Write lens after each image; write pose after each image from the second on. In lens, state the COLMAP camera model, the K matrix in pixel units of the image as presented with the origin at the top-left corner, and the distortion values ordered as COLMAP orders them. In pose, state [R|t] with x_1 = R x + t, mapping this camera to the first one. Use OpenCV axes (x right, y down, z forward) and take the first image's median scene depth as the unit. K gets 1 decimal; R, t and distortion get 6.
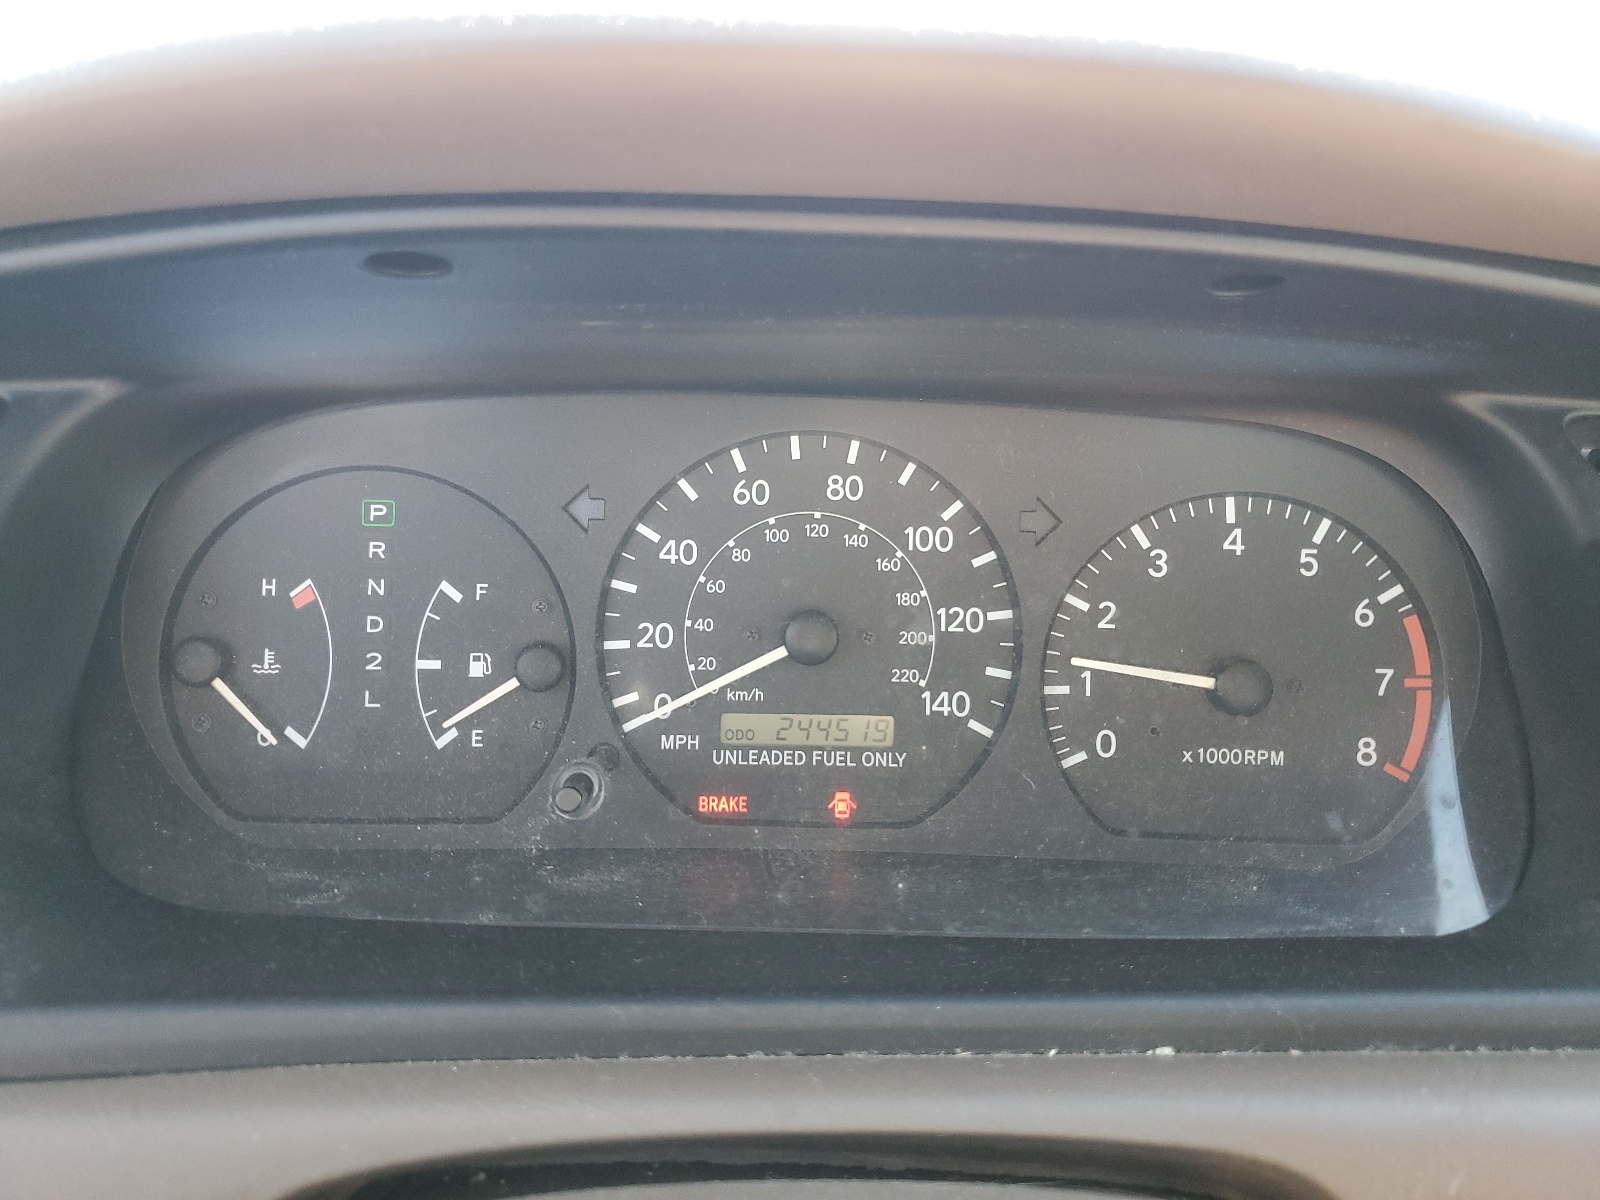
lens RADIAL K [[1222.1, 0, 801.0], [0, 1222.1, 595.7], [0, 0, 1]] dist [0.000253, -0.000594]
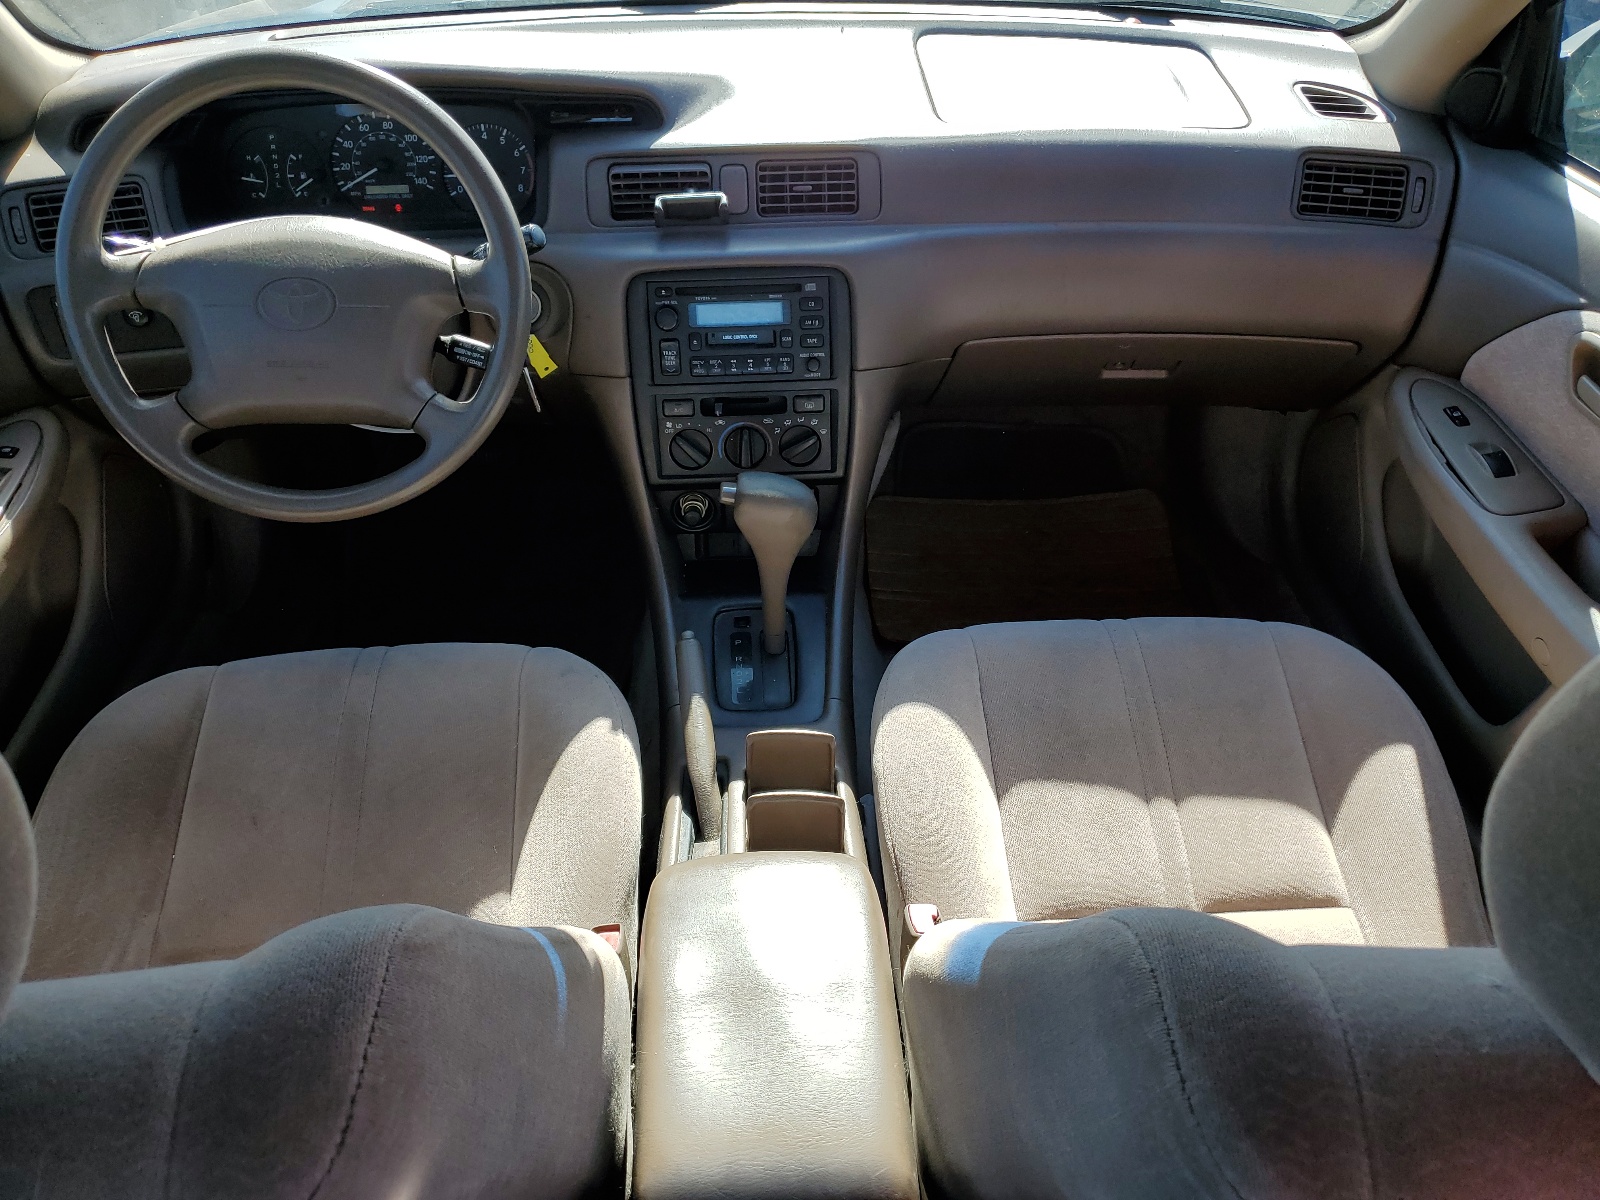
lens RADIAL K [[1222.1, 0, 797.8], [0, 1222.1, 599.7], [0, 0, 1]] dist [0.000253, -0.000594]
pose [[0.998711, -0.048390, 0.015342, 1.254154], [0.040065, 0.936955, 0.347145, 0.032400], [-0.031173, -0.346083, 0.937686, -3.370319]]
